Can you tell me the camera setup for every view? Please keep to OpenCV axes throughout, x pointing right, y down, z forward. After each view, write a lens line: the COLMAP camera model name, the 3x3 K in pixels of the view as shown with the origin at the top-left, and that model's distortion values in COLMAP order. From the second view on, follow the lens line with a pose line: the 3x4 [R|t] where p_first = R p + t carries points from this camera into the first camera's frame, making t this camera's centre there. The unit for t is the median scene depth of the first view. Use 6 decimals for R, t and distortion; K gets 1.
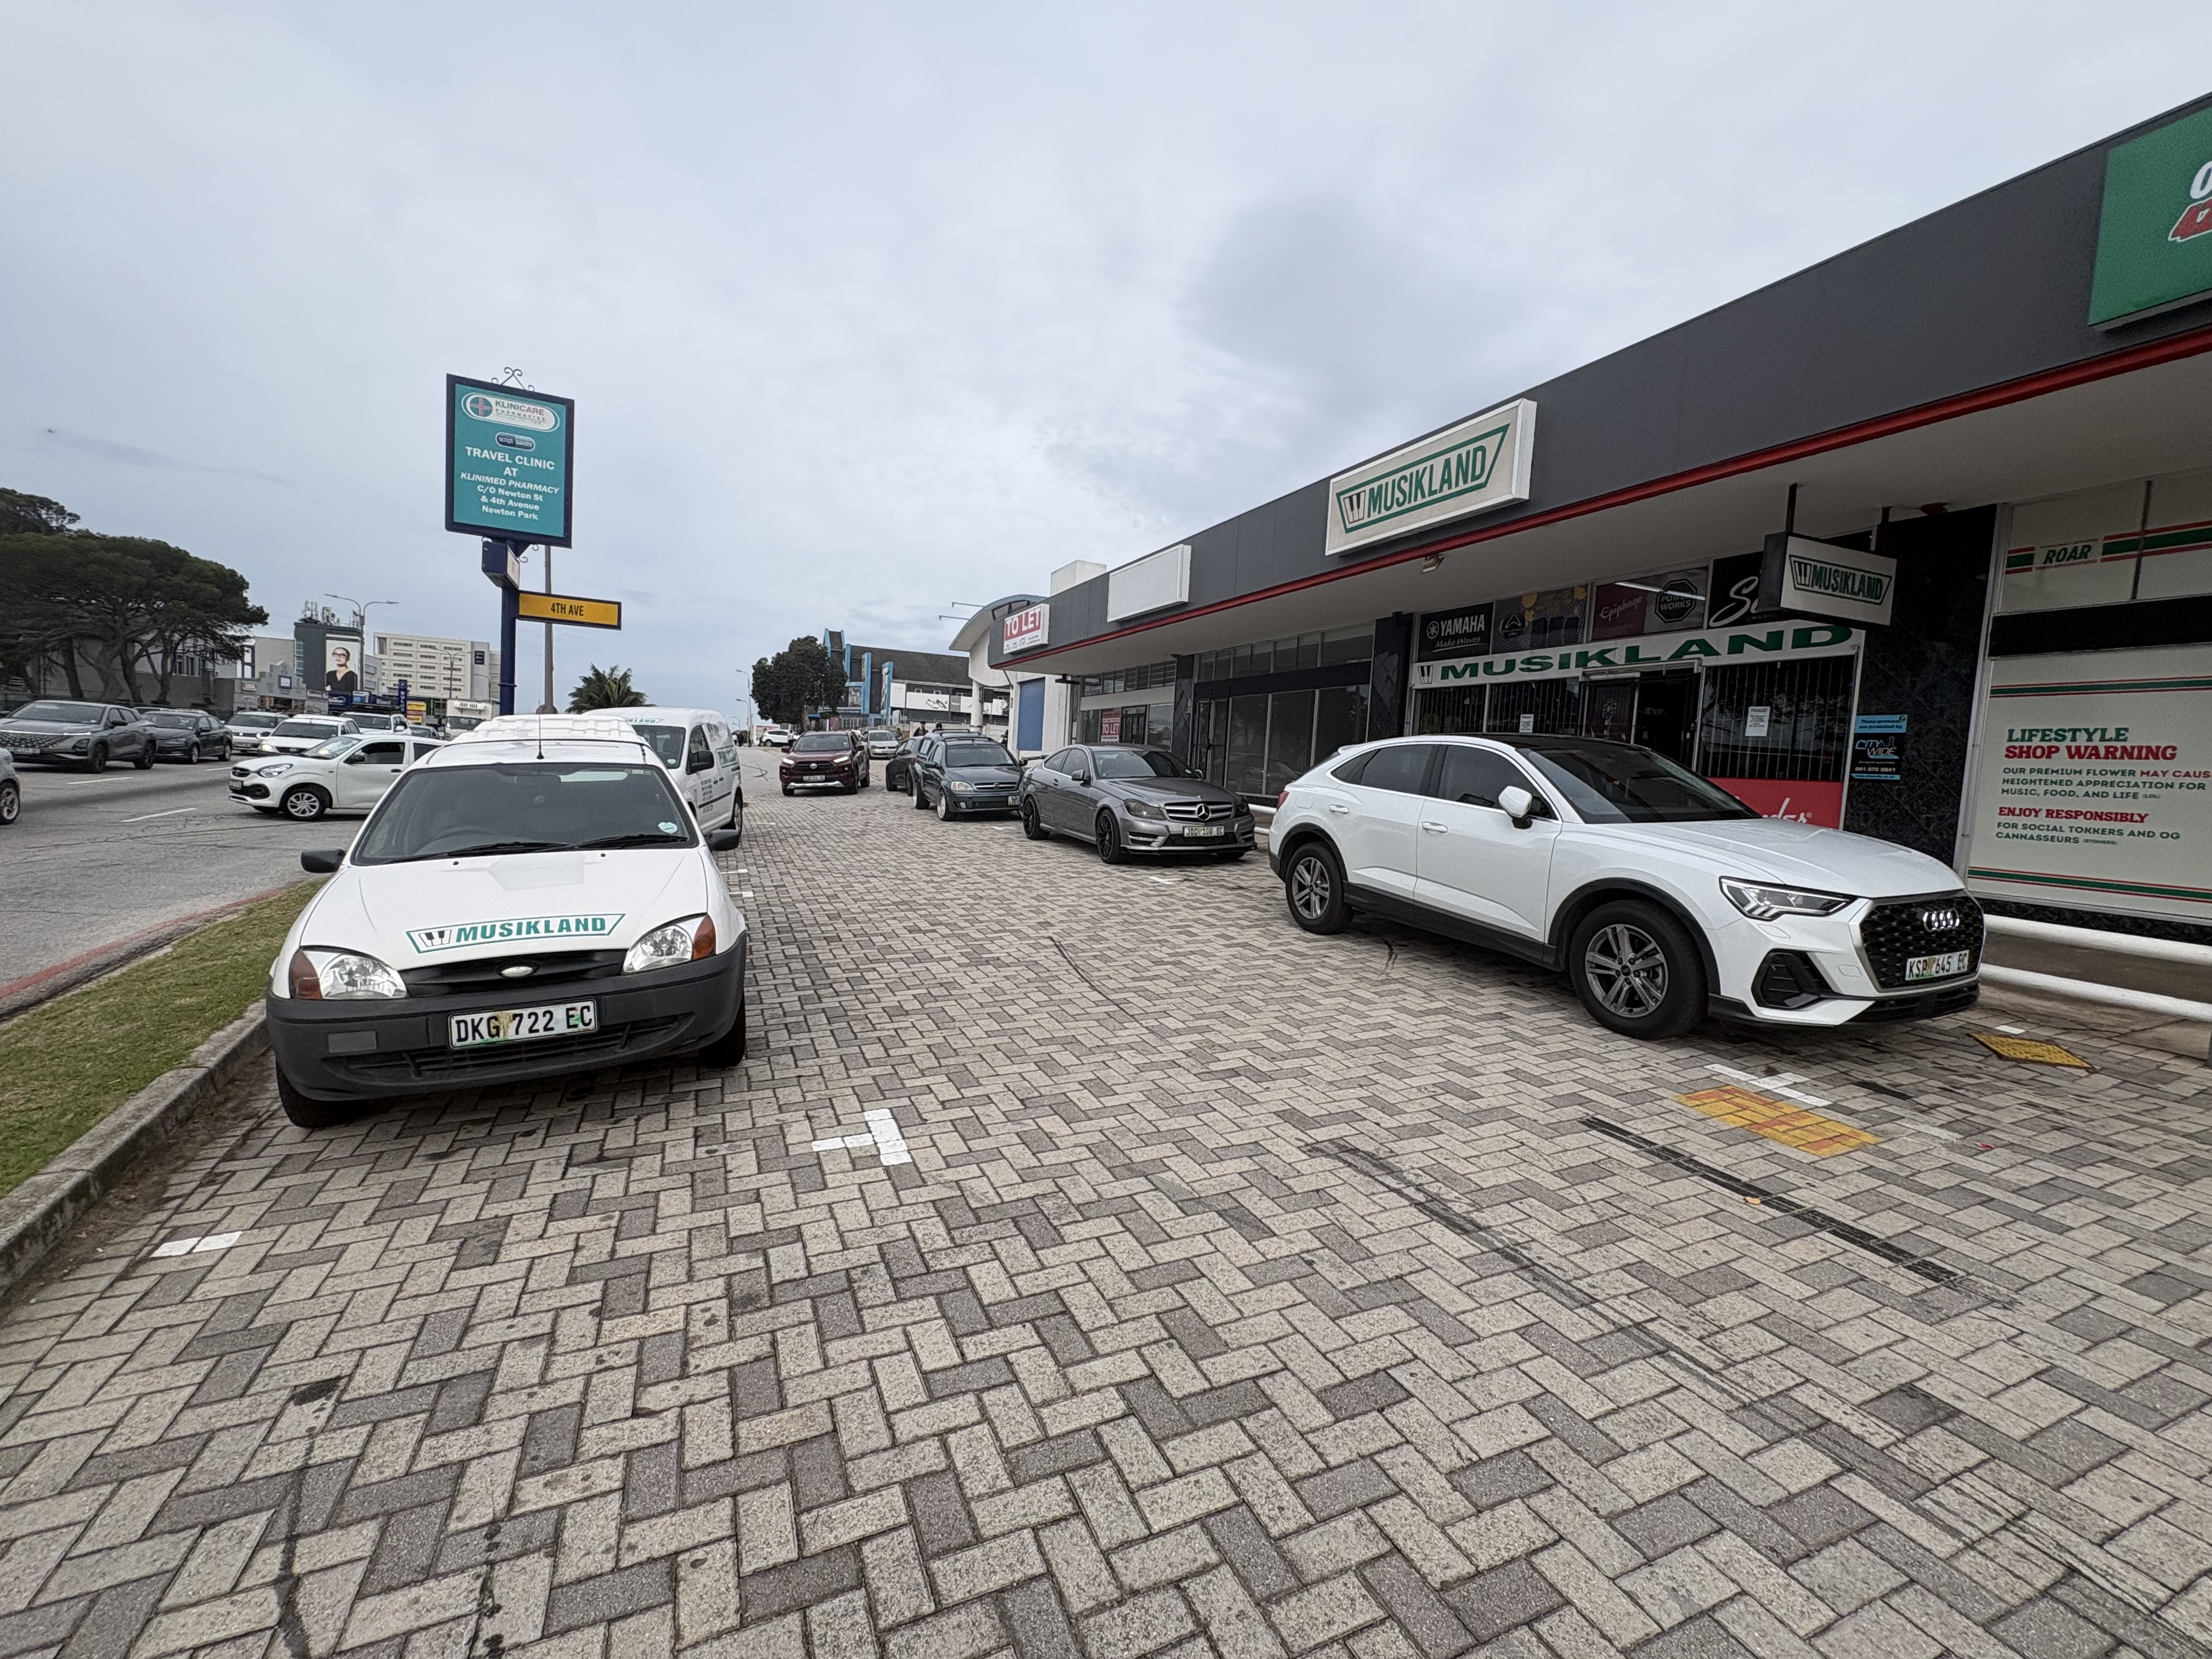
lens RADIAL K [[940.9, 0, 1106.0], [0, 940.9, 829.5], [0, 0, 1]] dist [0.000059, 0.000010]
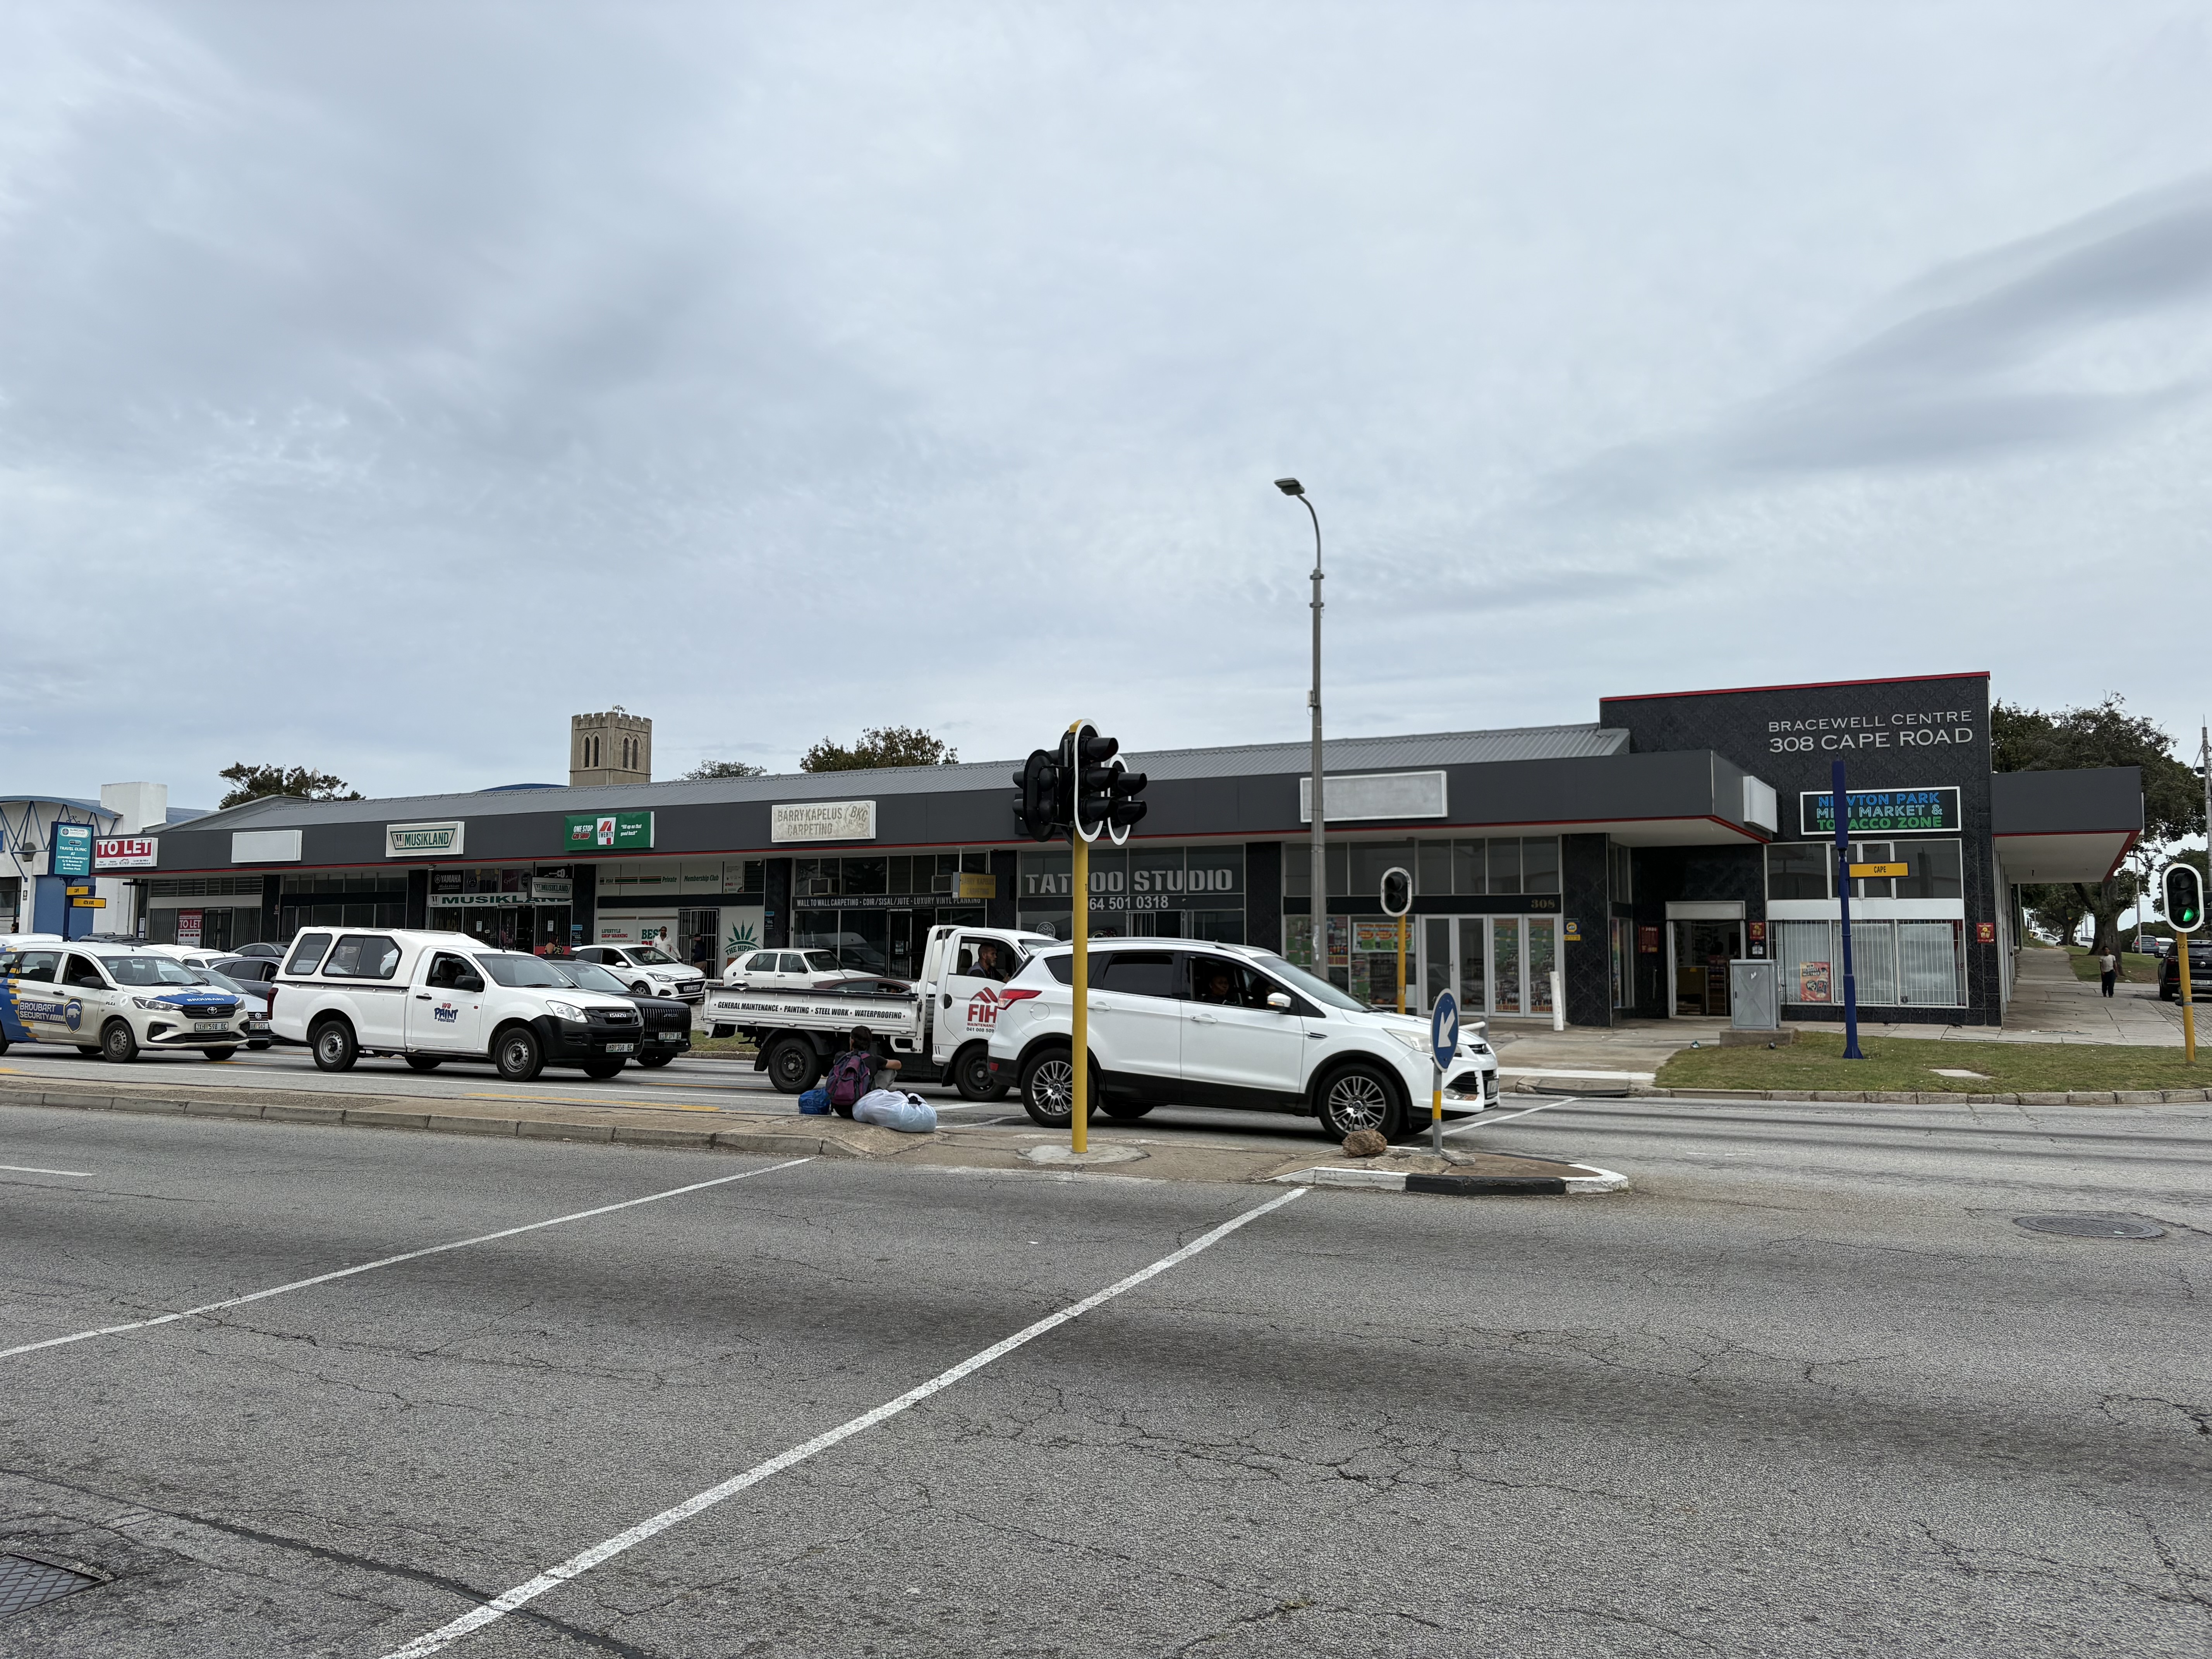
lens RADIAL K [[1655.8, 0, 1106.0], [0, 1655.8, 829.5], [0, 0, 1]] dist [0.002947, 0.002665]
pose [[0.778889, 0.000238, 0.627161, -0.957647], [0.076739, 0.992450, -0.095681, 0.171133], [-0.622449, 0.122652, 0.772990, -3.314507]]
